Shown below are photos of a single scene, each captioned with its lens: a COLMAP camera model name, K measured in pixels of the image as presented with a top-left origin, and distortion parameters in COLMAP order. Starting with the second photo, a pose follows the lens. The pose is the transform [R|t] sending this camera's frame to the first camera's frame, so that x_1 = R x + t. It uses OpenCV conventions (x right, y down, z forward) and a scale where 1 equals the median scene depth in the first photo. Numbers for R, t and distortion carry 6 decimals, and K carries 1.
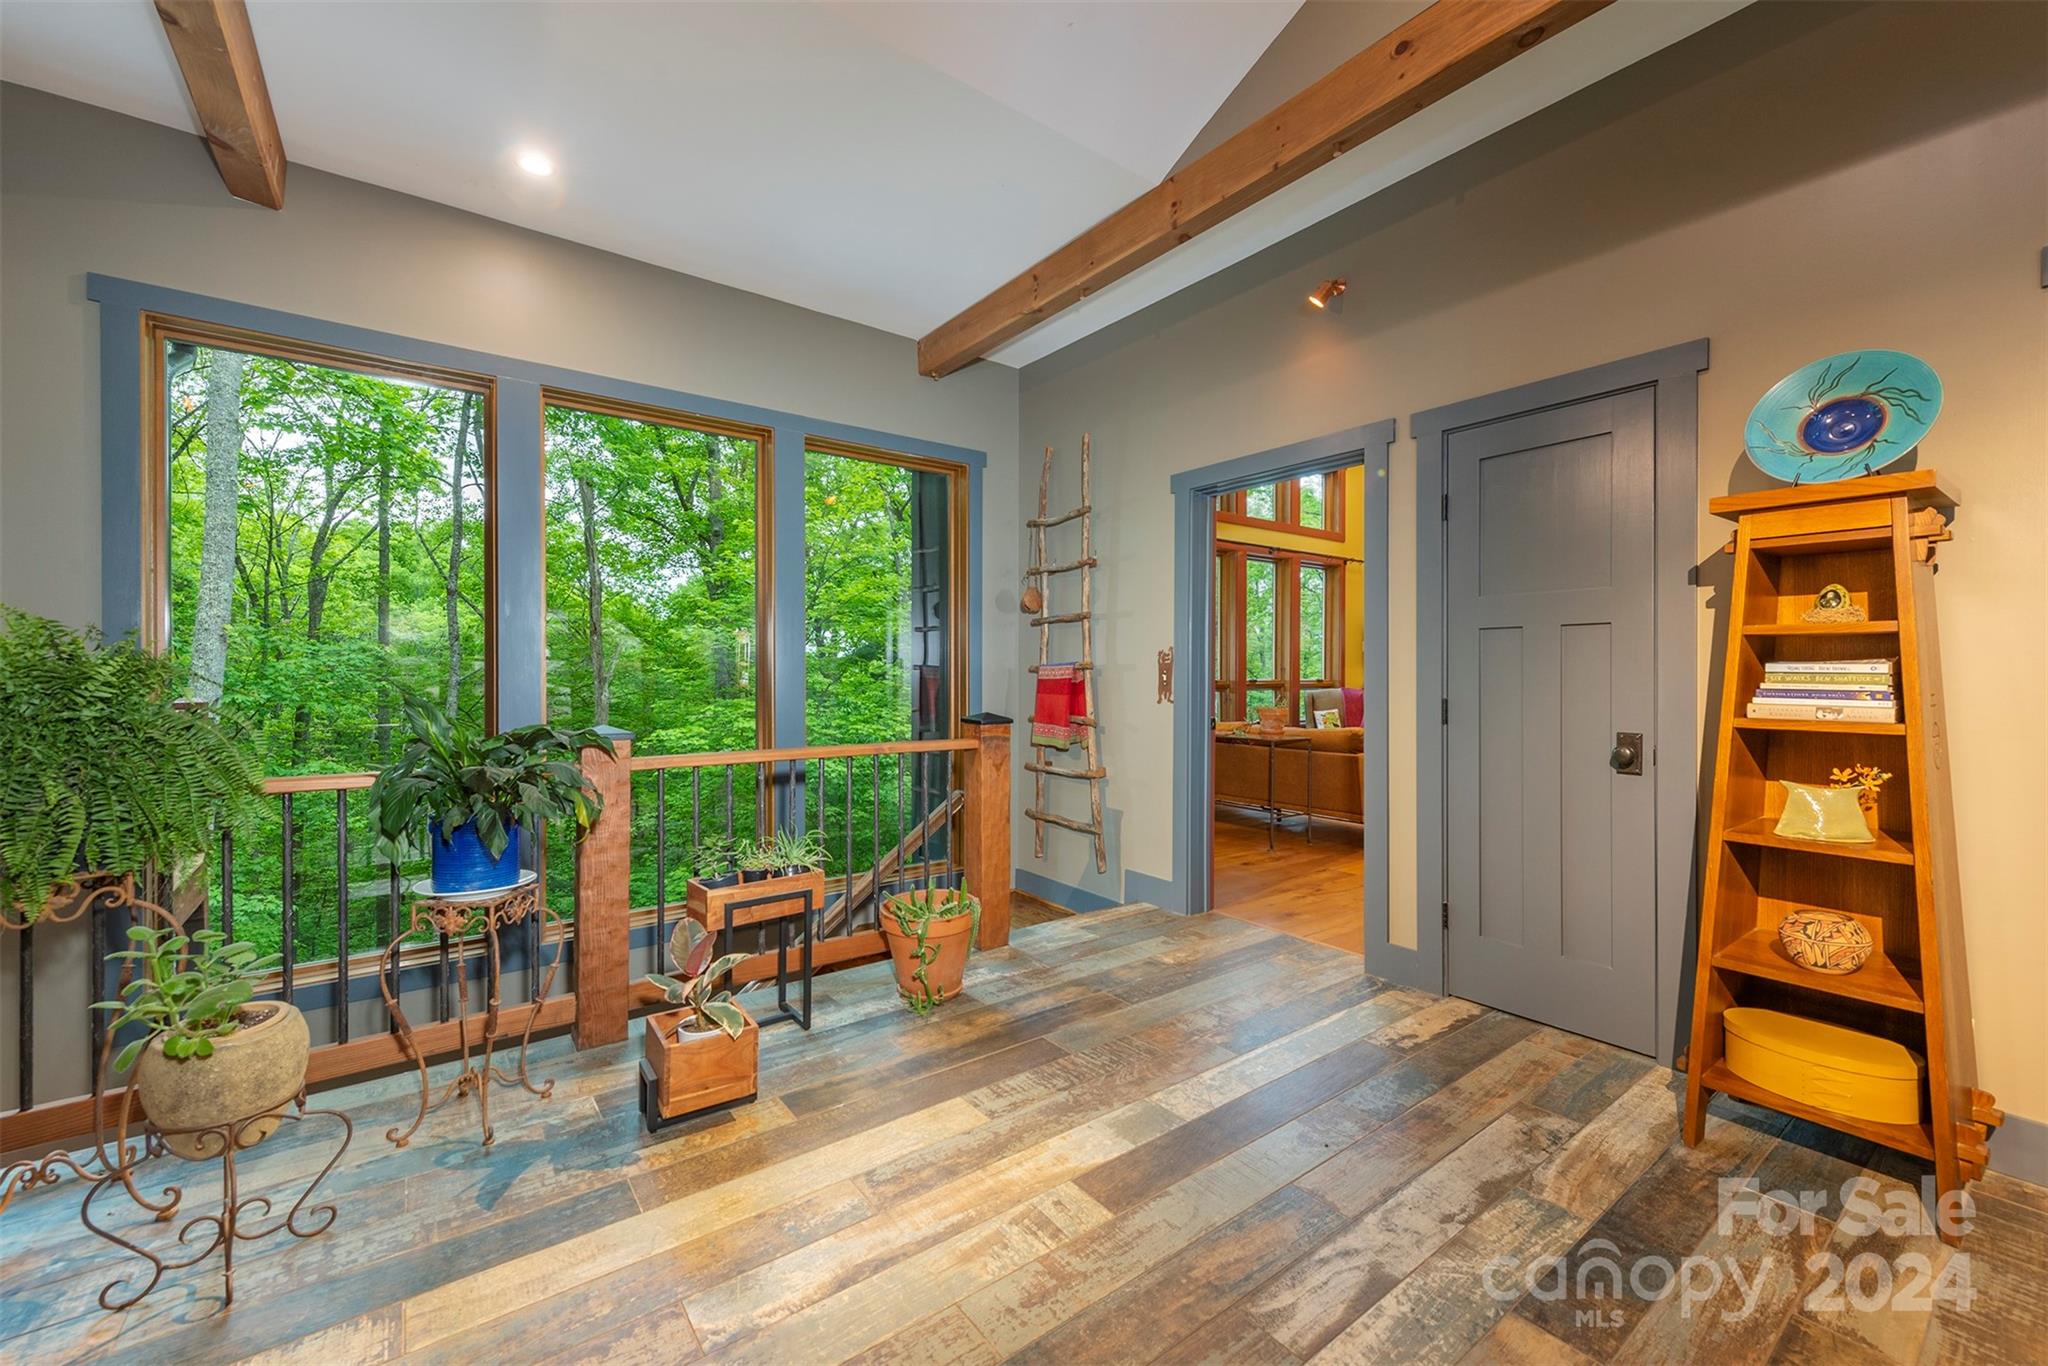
lens RADIAL K [[809.3, 0, 1023.9], [0, 809.3, 674.3], [0, 0, 1]] dist [0.014668, -0.004265]
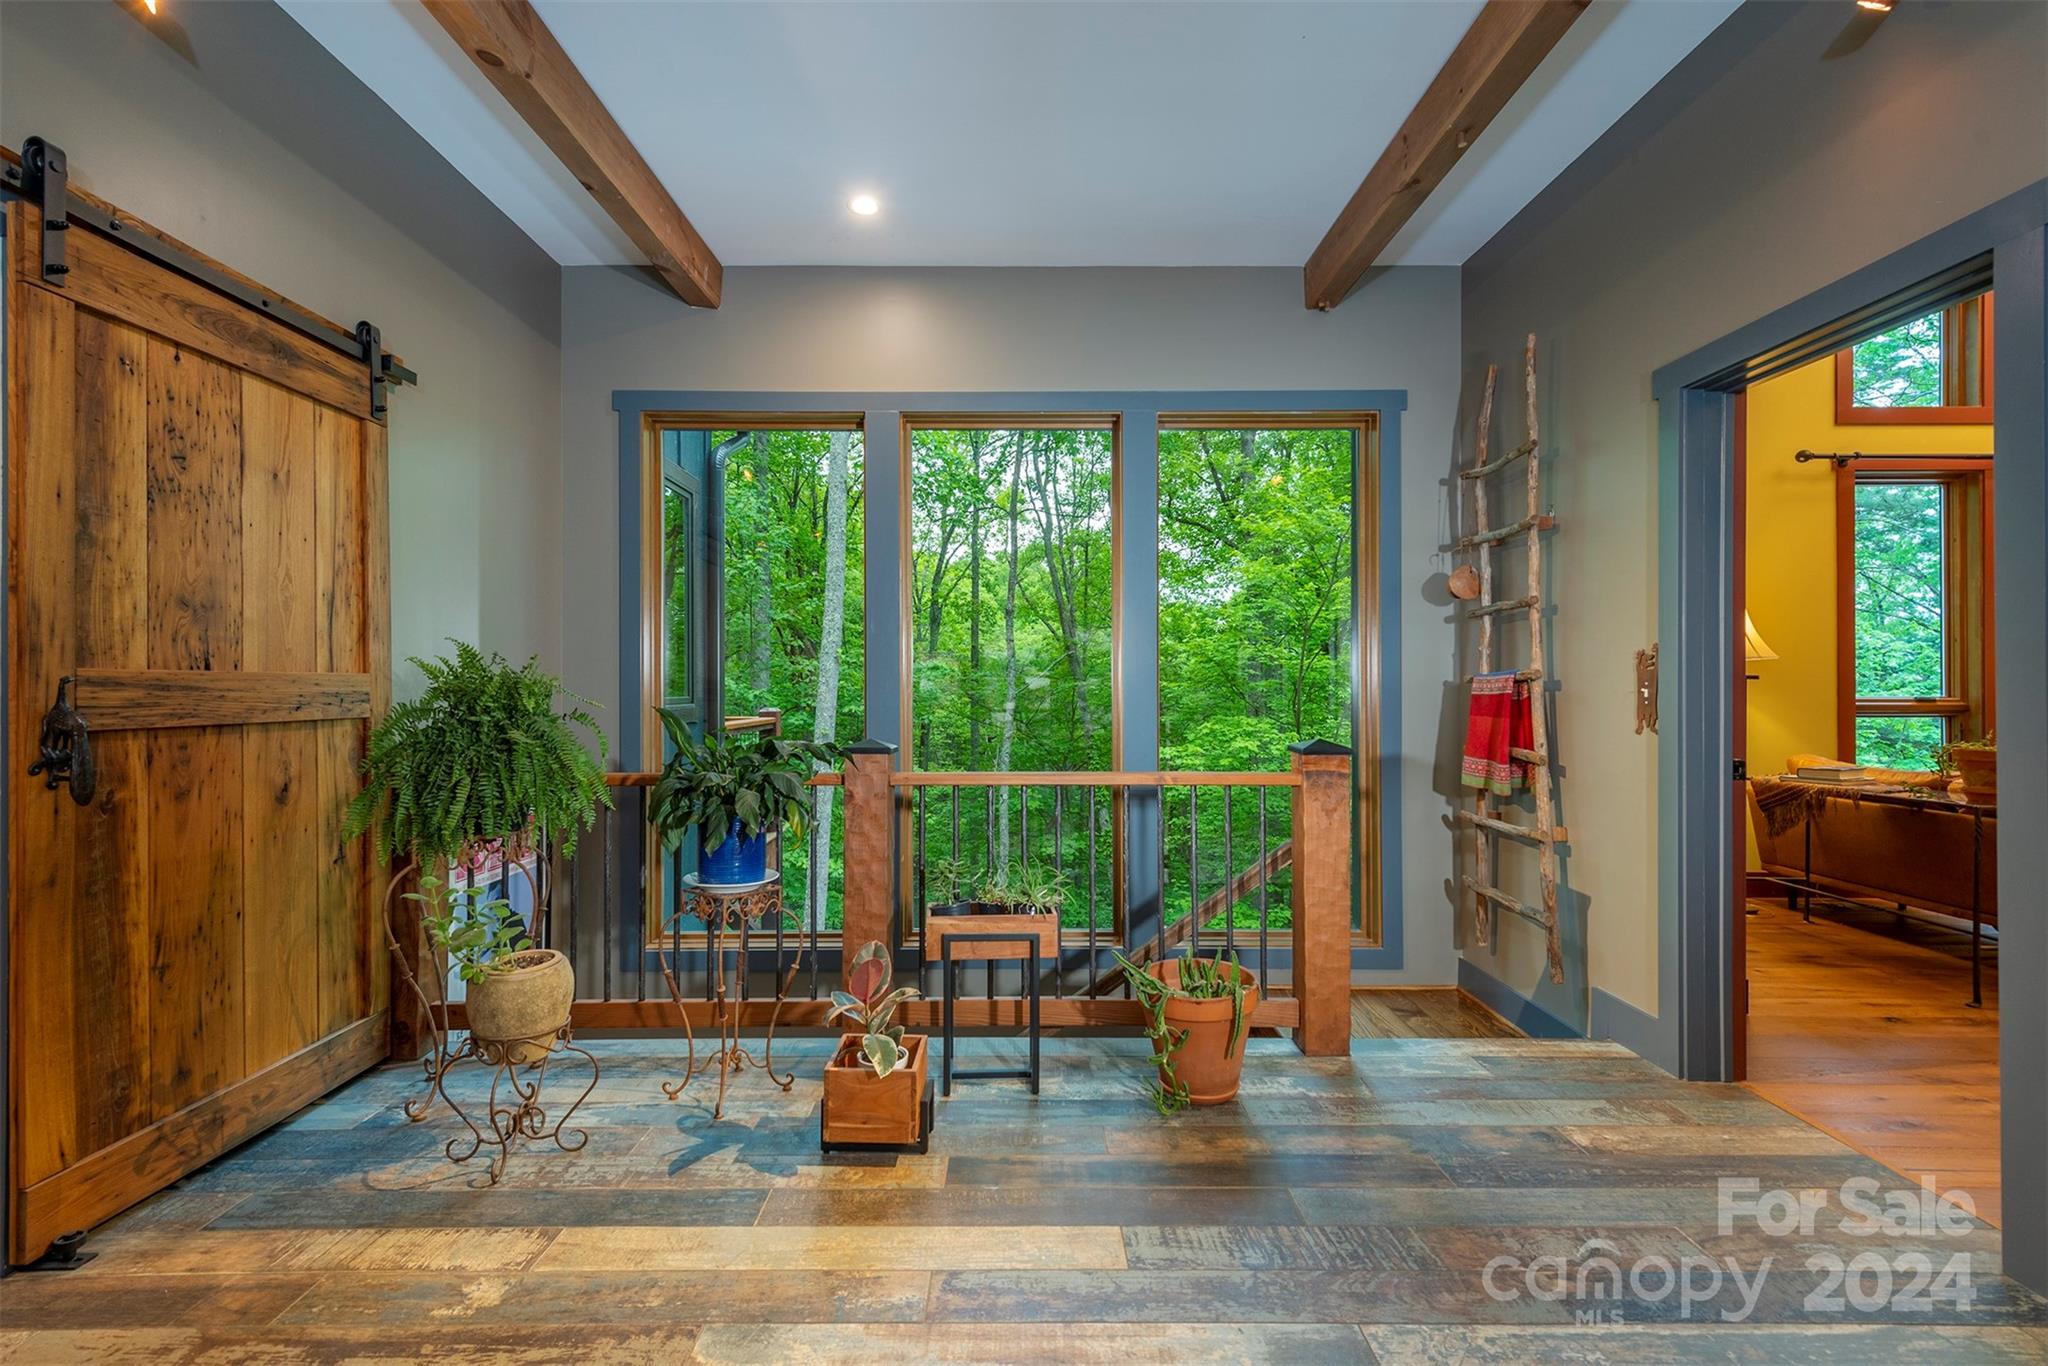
lens RADIAL K [[932.4, 0, 1024.0], [0, 932.4, 683.0], [0, 0, 1]] dist [0.017173, -0.000077]
pose [[0.801226, -0.004935, -0.598341, 0.284597], [0.001259, 0.999978, -0.006562, 0.000806], [0.598360, 0.004505, 0.801214, 0.157218]]
